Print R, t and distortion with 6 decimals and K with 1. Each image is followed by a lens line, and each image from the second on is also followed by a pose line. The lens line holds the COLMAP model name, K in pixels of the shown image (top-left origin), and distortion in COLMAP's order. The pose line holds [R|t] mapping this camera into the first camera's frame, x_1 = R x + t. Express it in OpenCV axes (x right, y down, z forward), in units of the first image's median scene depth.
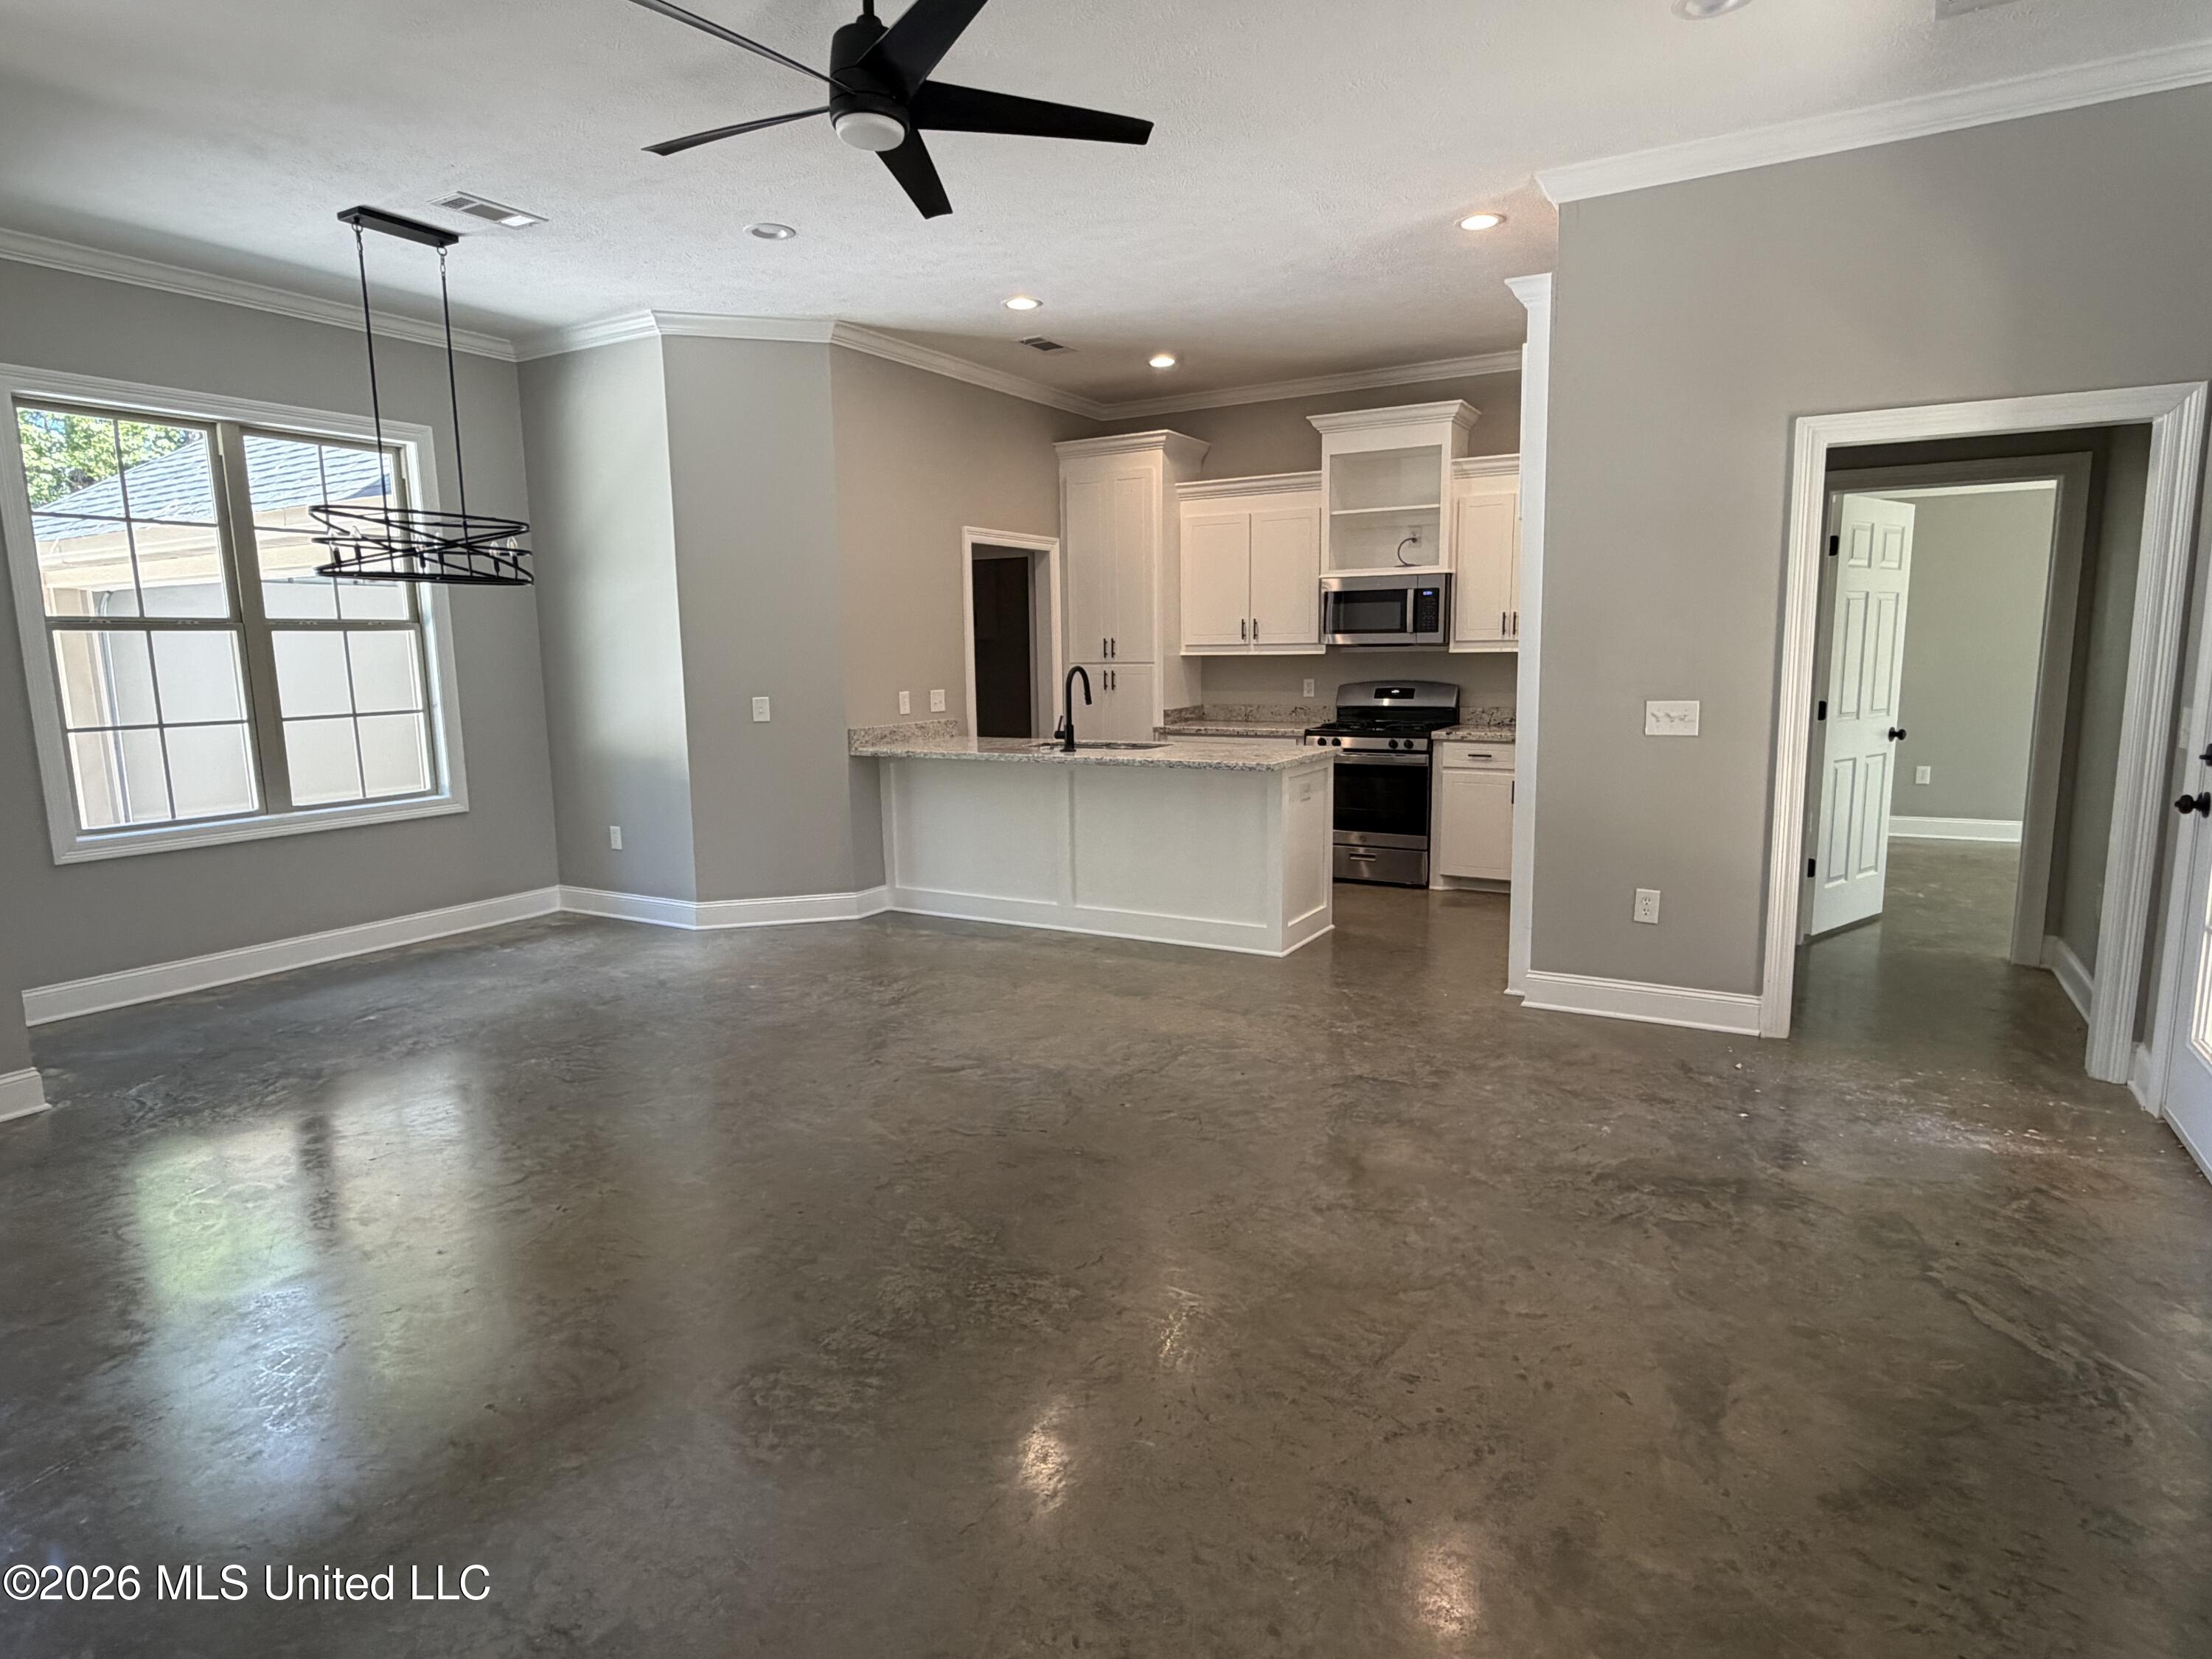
lens RADIAL K [[1208.7, 0, 1106.0], [0, 1208.7, 829.5], [0, 0, 1]] dist [0.002335, -0.000079]
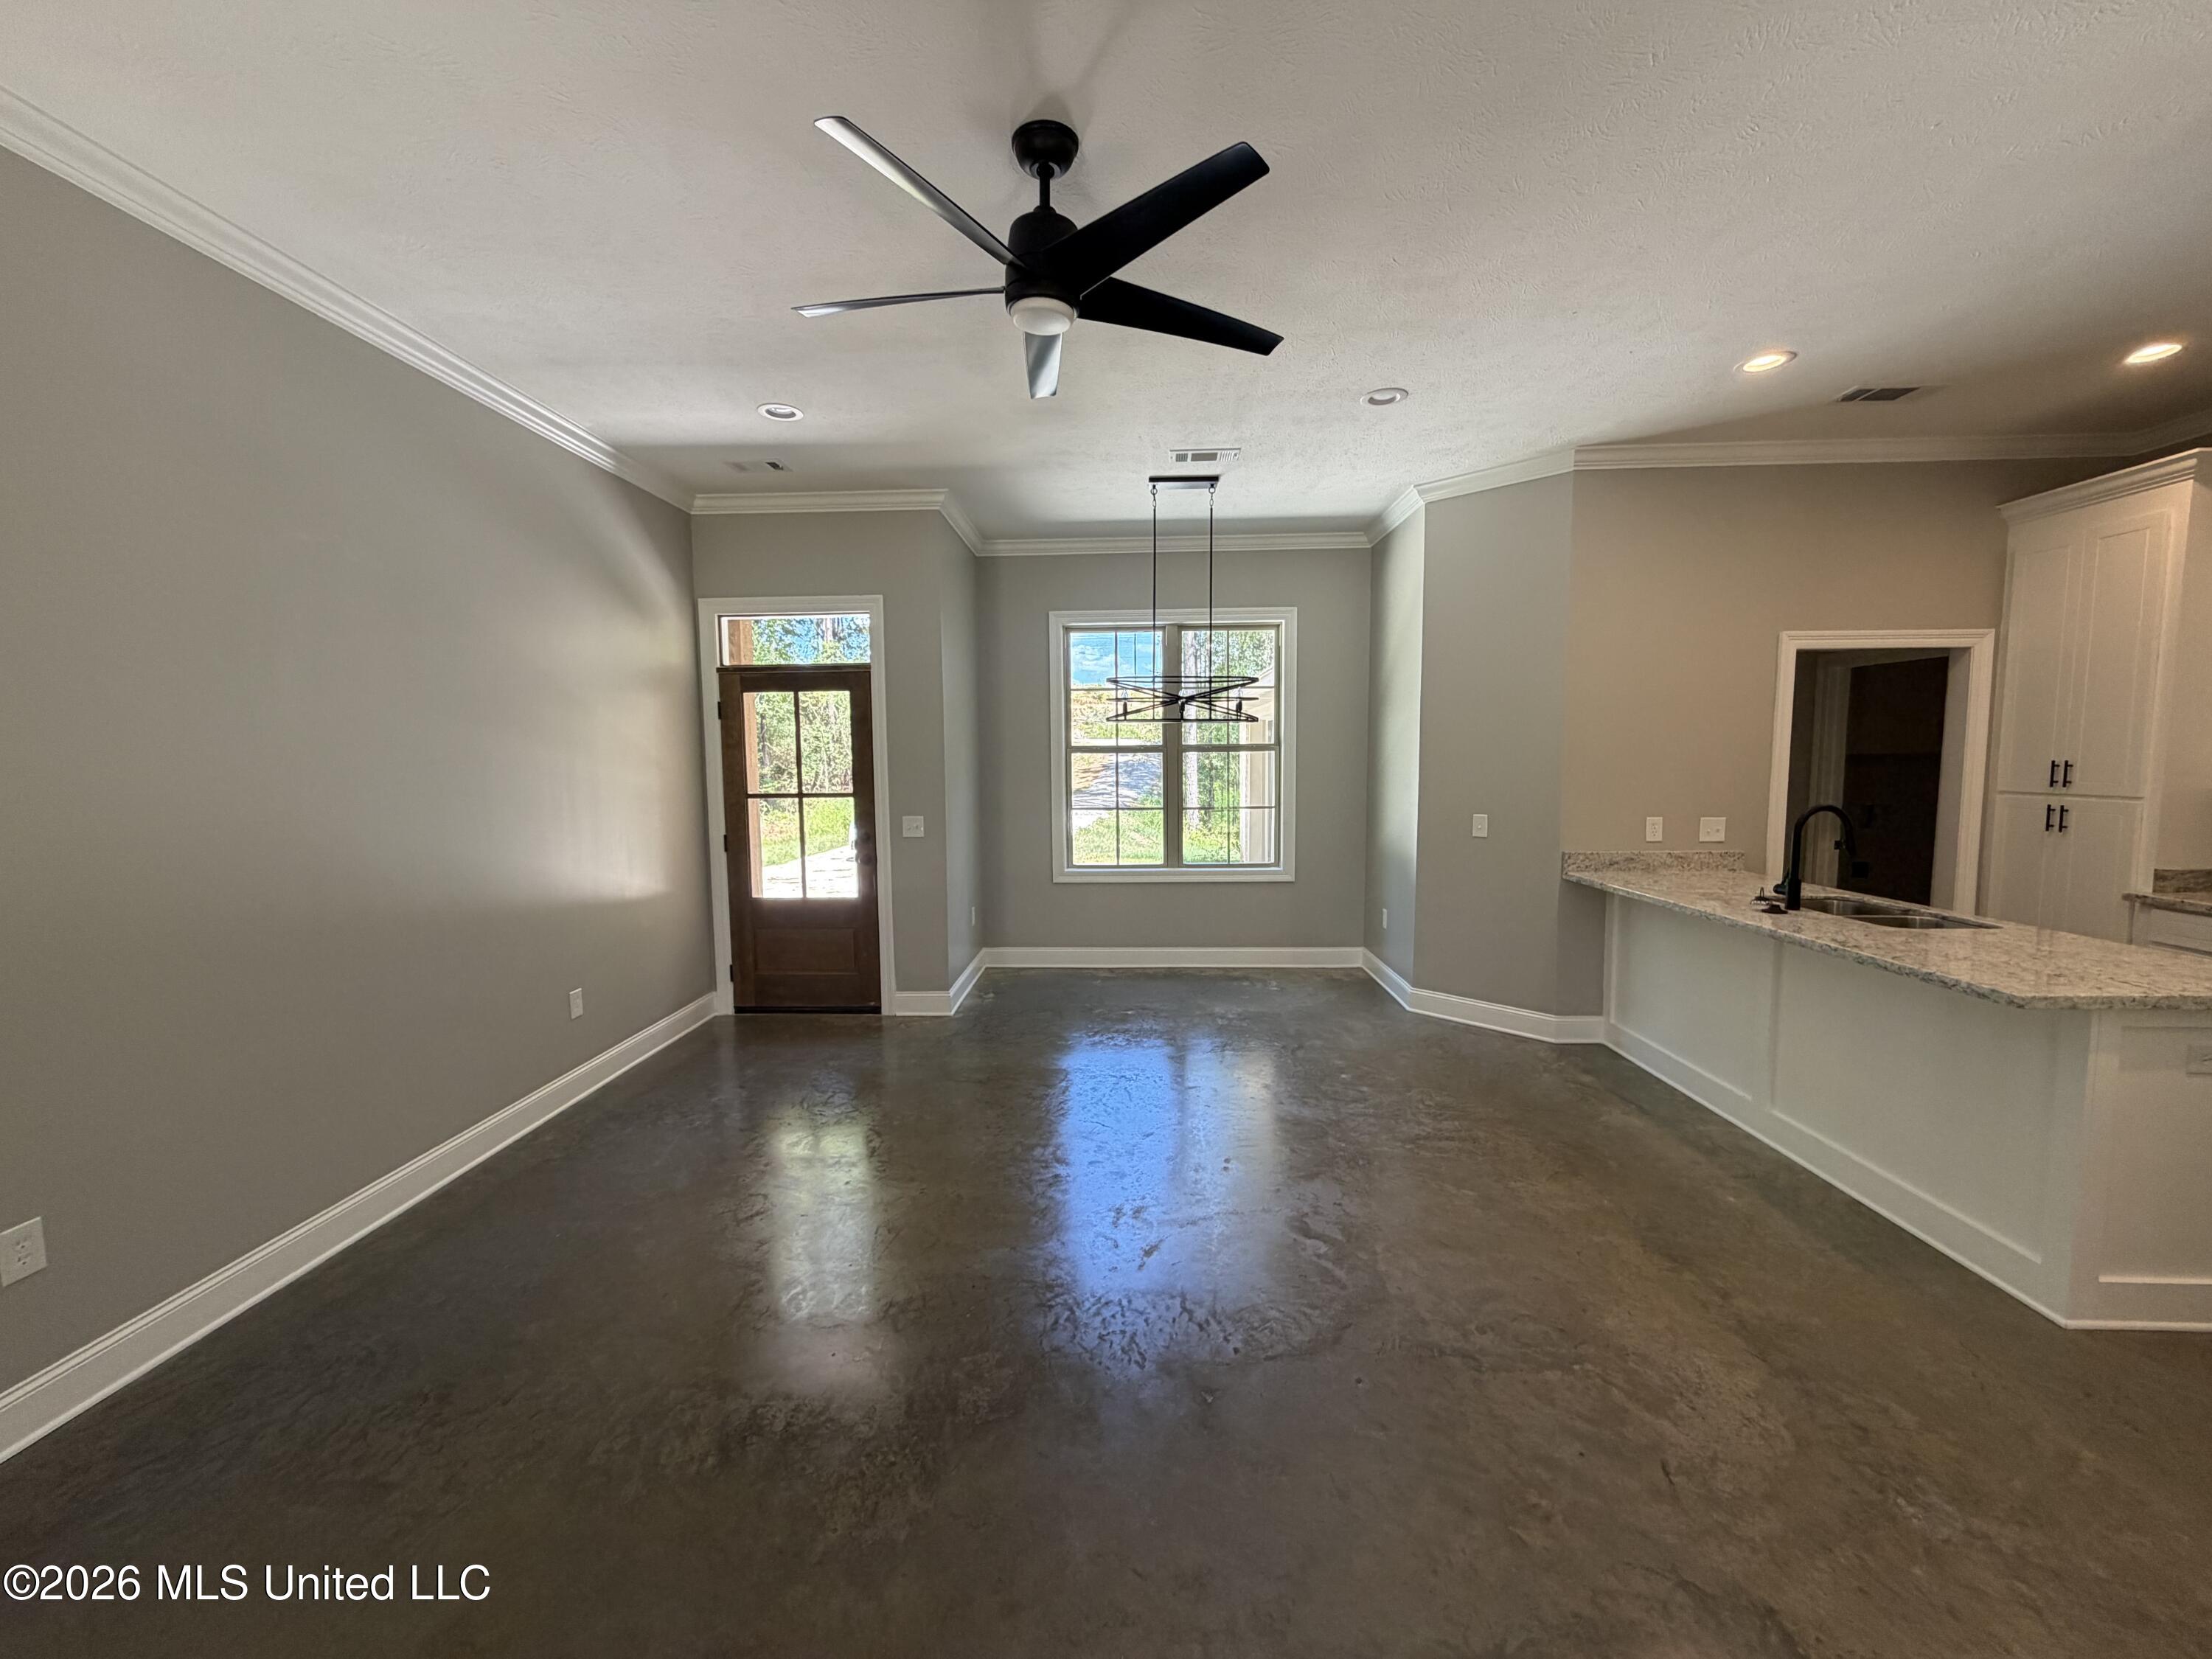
lens RADIAL K [[882.0, 0, 1102.5], [0, 882.0, 825.9], [0, 0, 1]] dist [-0.000223, 0.000168]
pose [[0.476154, 0.081946, -0.875535, 0.251041], [-0.130637, 0.991192, 0.021725, -0.073952], [0.869604, 0.104032, 0.482665, 0.334837]]
